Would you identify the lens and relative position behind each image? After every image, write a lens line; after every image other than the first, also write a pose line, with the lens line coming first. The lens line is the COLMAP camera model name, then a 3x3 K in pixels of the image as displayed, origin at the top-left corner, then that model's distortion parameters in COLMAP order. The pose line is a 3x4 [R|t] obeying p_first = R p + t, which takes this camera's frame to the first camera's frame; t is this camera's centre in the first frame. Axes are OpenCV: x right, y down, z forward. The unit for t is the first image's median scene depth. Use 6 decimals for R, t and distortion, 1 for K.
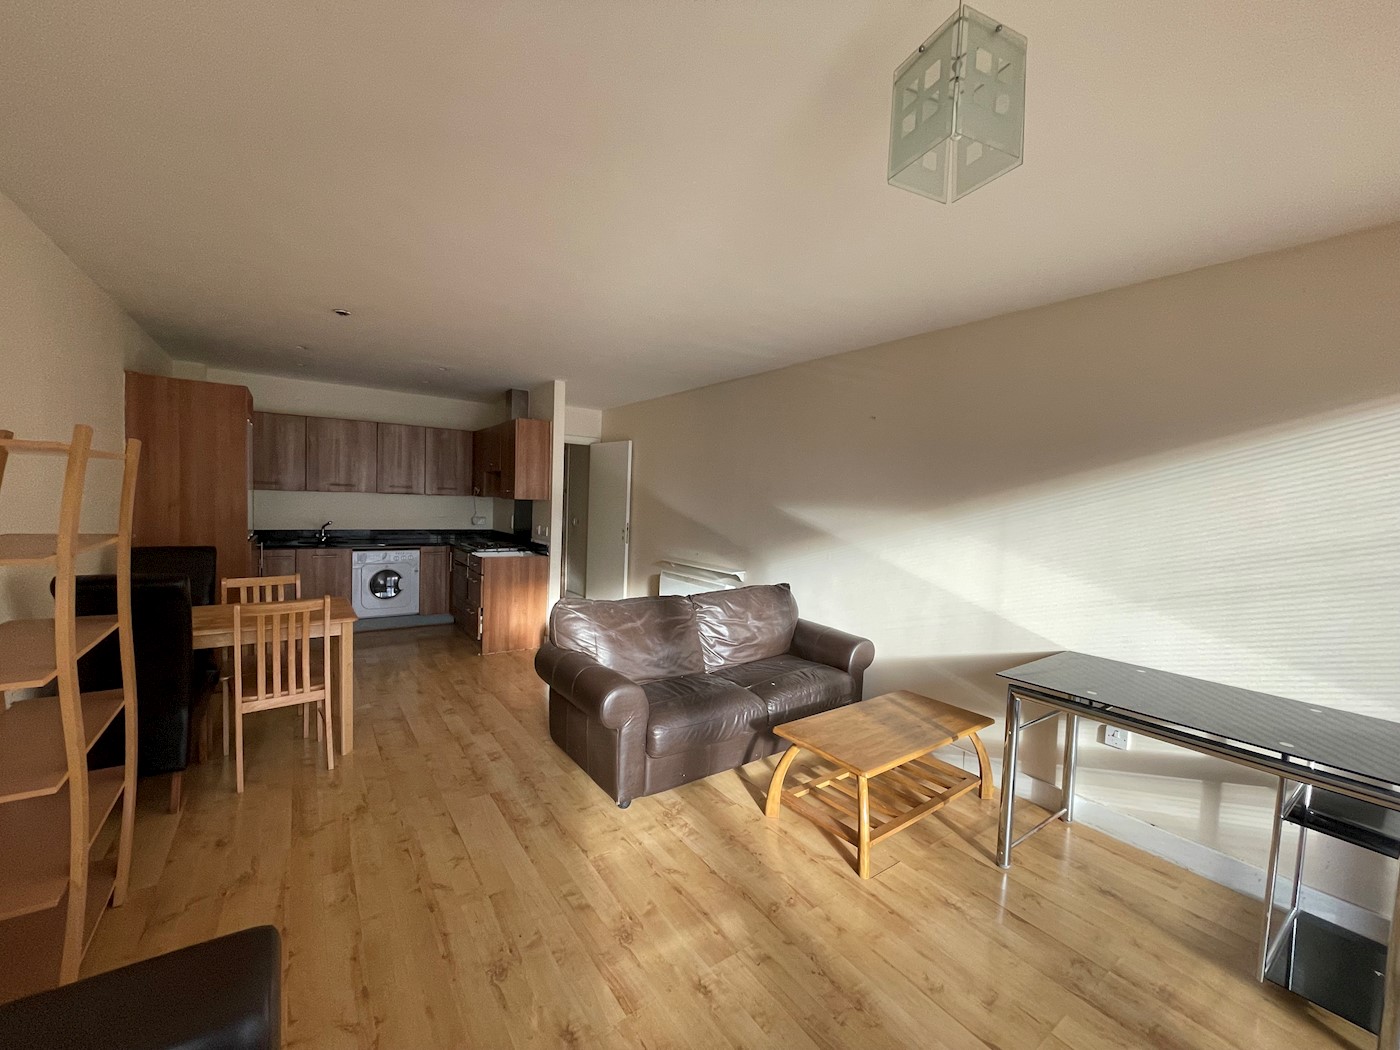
lens RADIAL K [[550.3, 0, 700.0], [0, 550.3, 525.0], [0, 0, 1]] dist [-0.008065, 0.000199]
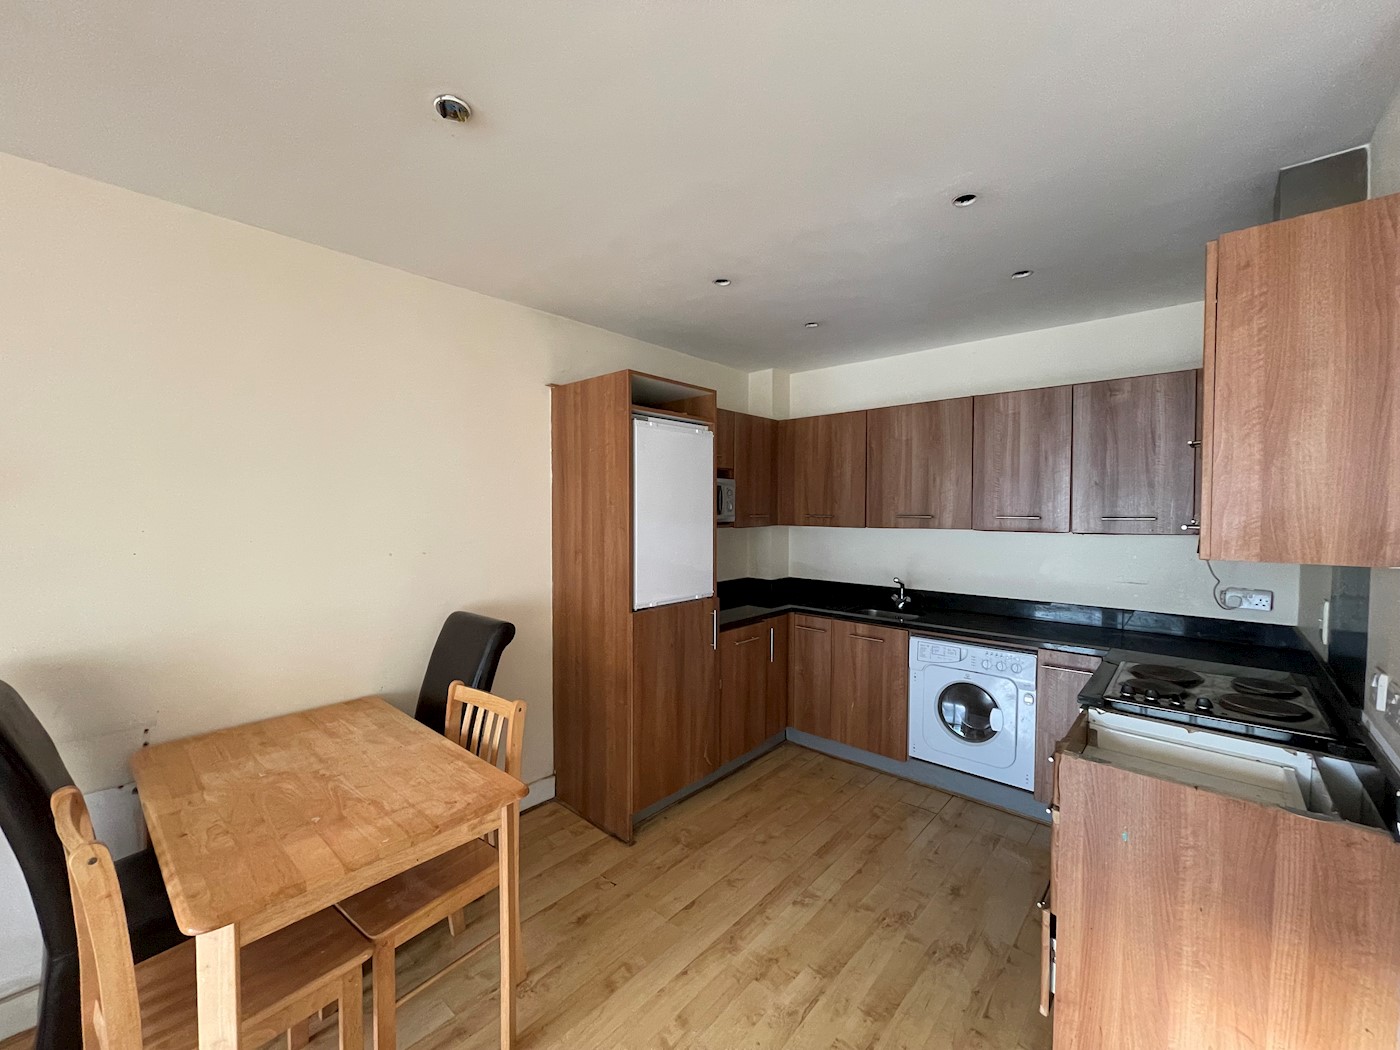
lens RADIAL K [[550.3, 0, 700.0], [0, 550.3, 525.0], [0, 0, 1]] dist [-0.008065, 0.000199]
pose [[0.204581, -0.011033, -0.978788, -0.125763], [-0.039181, 0.999043, -0.019451, -0.043564], [0.978065, 0.042329, 0.203953, 0.654337]]
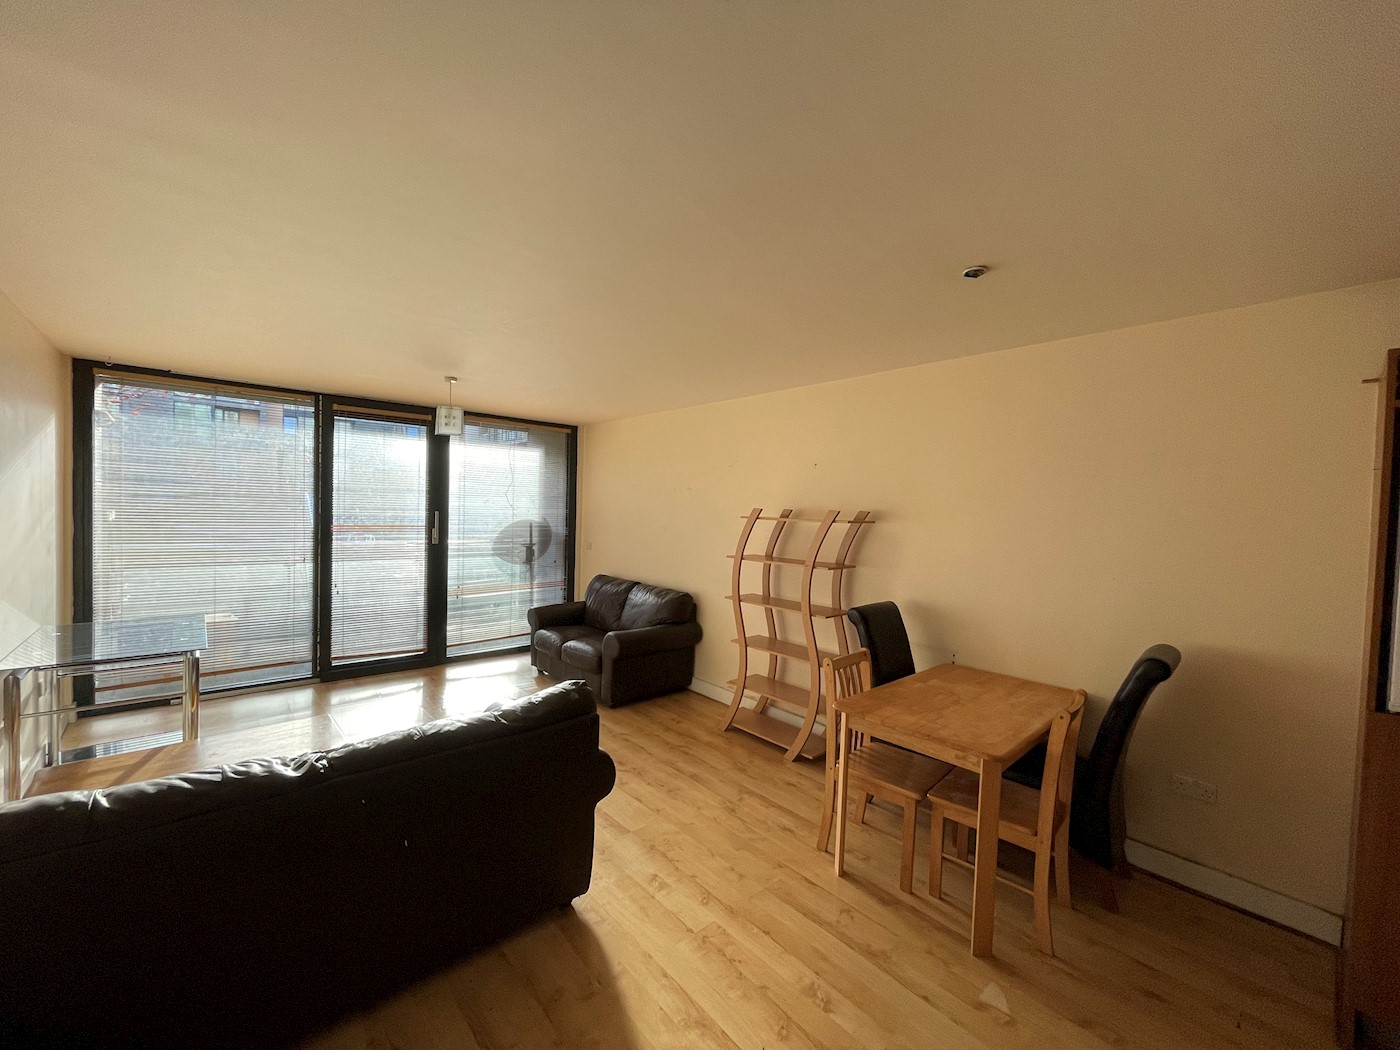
lens RADIAL K [[550.3, 0, 700.0], [0, 550.3, 525.0], [0, 0, 1]] dist [-0.008065, 0.000199]
pose [[-0.991843, -0.066479, -0.108761, -0.175527], [-0.074502, 0.994658, 0.071447, -0.074376], [0.103430, 0.078967, -0.991497, 0.952938]]
